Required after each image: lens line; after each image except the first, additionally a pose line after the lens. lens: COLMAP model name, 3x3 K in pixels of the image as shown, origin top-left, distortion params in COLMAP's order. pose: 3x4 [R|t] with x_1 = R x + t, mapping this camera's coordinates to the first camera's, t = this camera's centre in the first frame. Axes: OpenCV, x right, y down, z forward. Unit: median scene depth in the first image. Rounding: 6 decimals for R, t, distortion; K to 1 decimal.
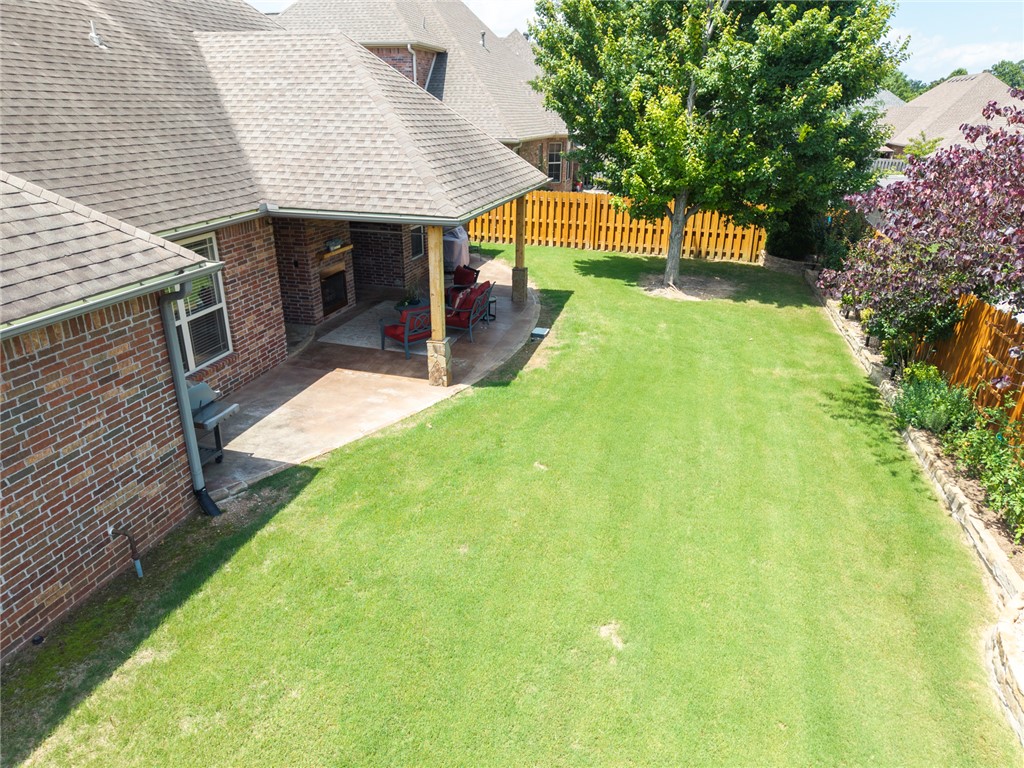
lens RADIAL K [[677.4, 0, 518.8], [0, 677.4, 380.8], [0, 0, 1]] dist [0.182819, -0.356736]
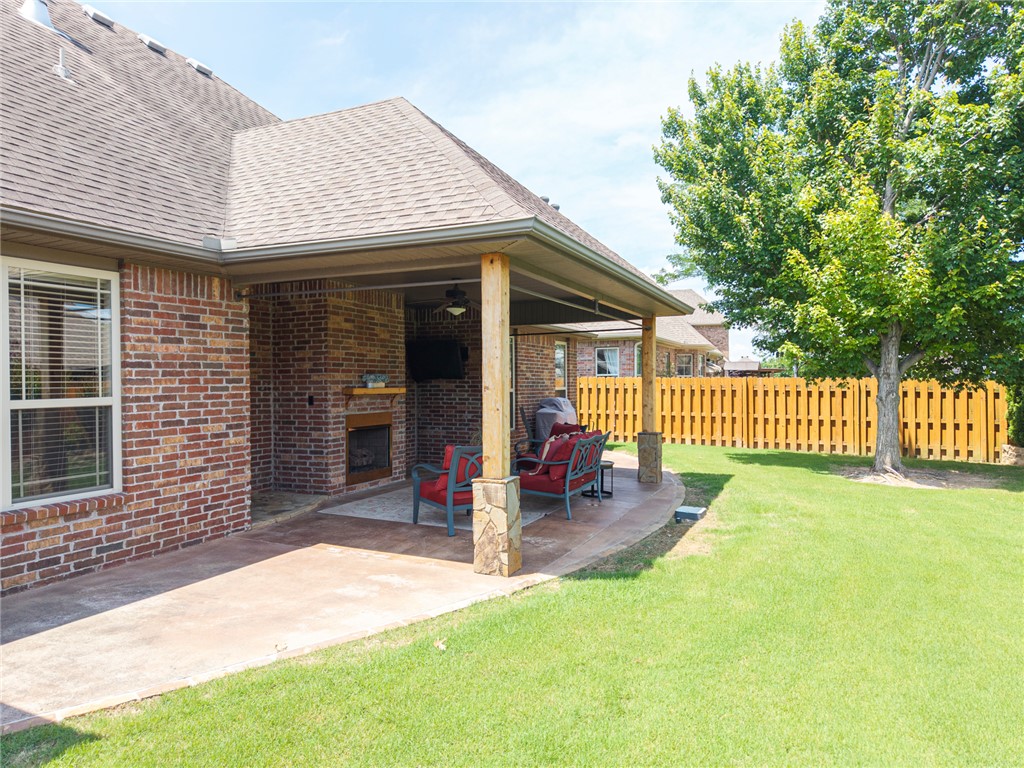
lens RADIAL K [[687.6, 0, 515.0], [0, 687.6, 385.1], [0, 0, 1]] dist [0.047842, -0.051153]
pose [[0.983616, -0.021028, -0.179044, -0.007743], [-0.045943, 0.931141, -0.361754, 0.048358], [0.174322, 0.364053, 0.914919, 0.403709]]
